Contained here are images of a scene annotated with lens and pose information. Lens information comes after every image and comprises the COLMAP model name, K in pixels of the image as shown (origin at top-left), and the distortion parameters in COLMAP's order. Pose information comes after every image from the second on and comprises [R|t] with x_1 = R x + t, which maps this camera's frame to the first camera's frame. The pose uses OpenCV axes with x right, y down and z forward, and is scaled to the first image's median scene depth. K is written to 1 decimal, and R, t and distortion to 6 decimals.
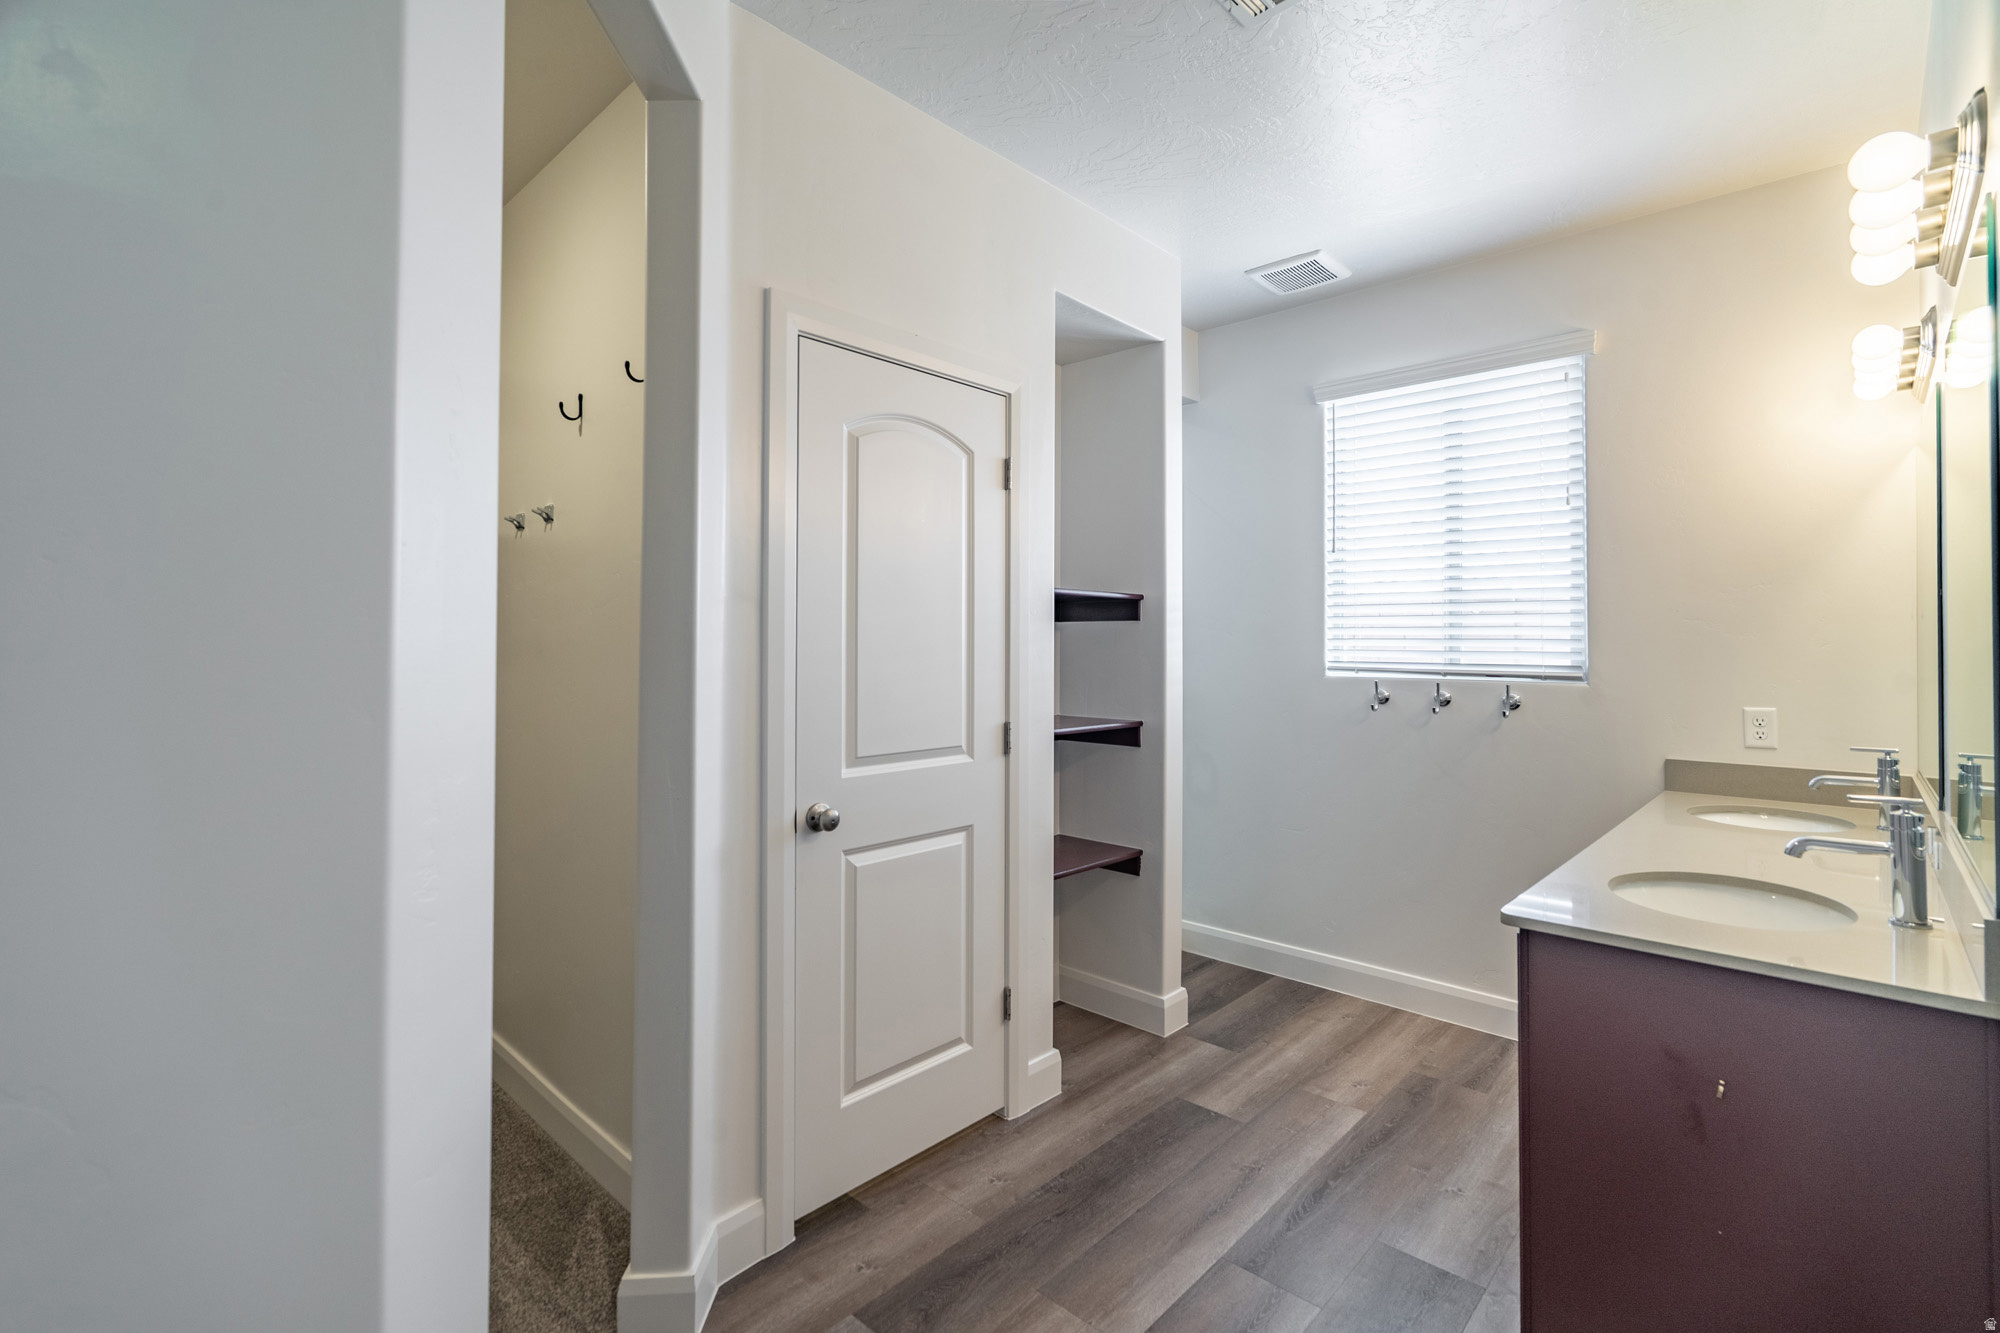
lens RADIAL K [[915.9, 0, 1032.7], [0, 915.9, 666.5], [0, 0, 1]] dist [-0.000447, 0.000467]
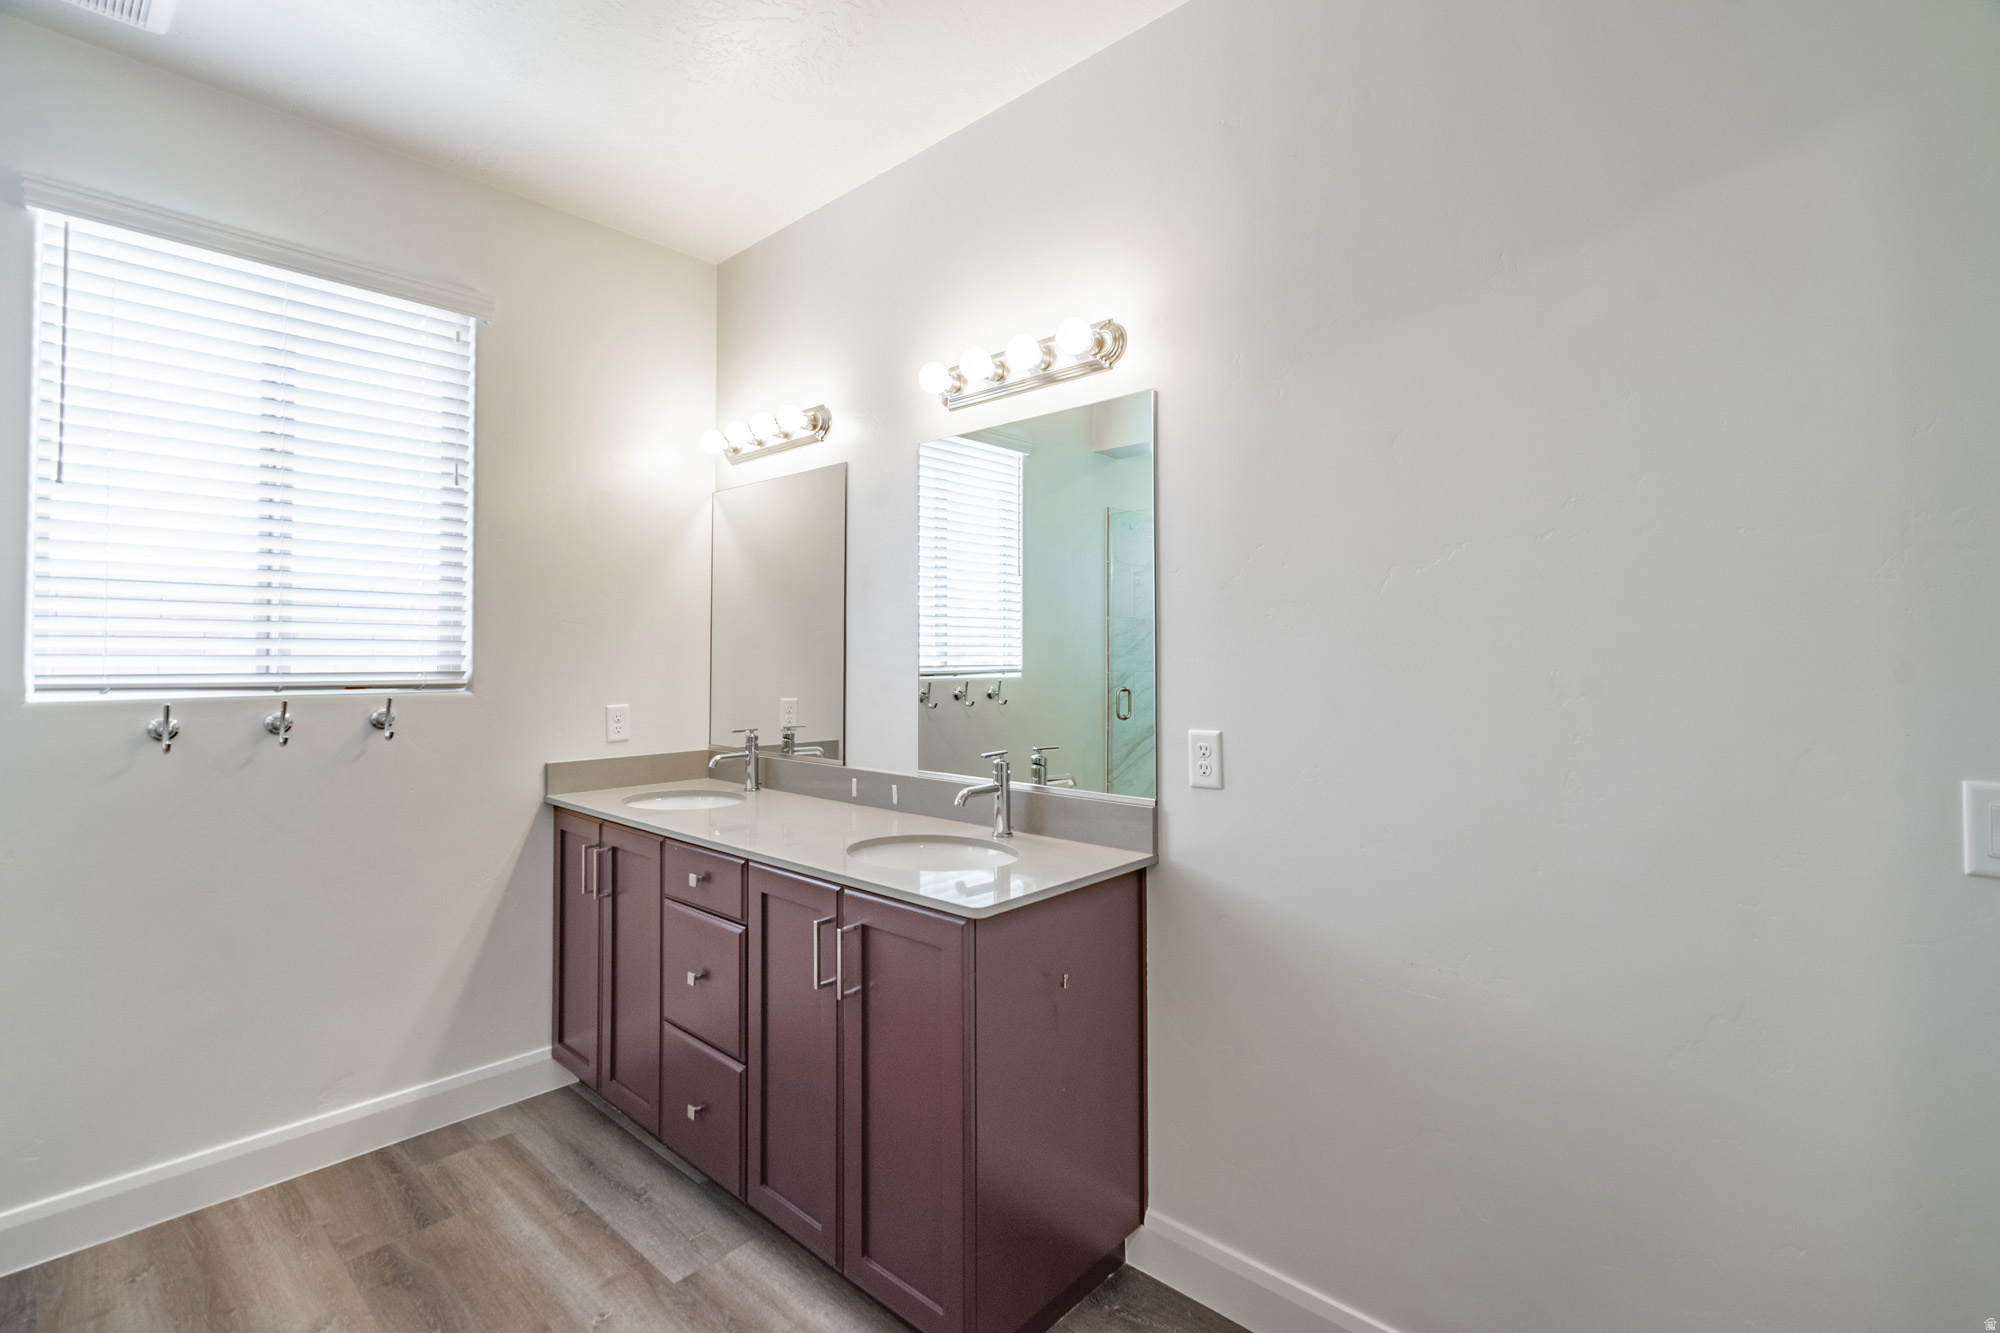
lens RADIAL K [[897.3, 0, 995.9], [0, 897.3, 650.2], [0, 0, 1]] dist [-0.001125, -0.000302]
pose [[0.012648, -0.002815, 0.999916, -0.232804], [0.020089, 0.999795, 0.002561, -0.011874], [-0.999718, 0.020055, 0.012702, 0.444263]]
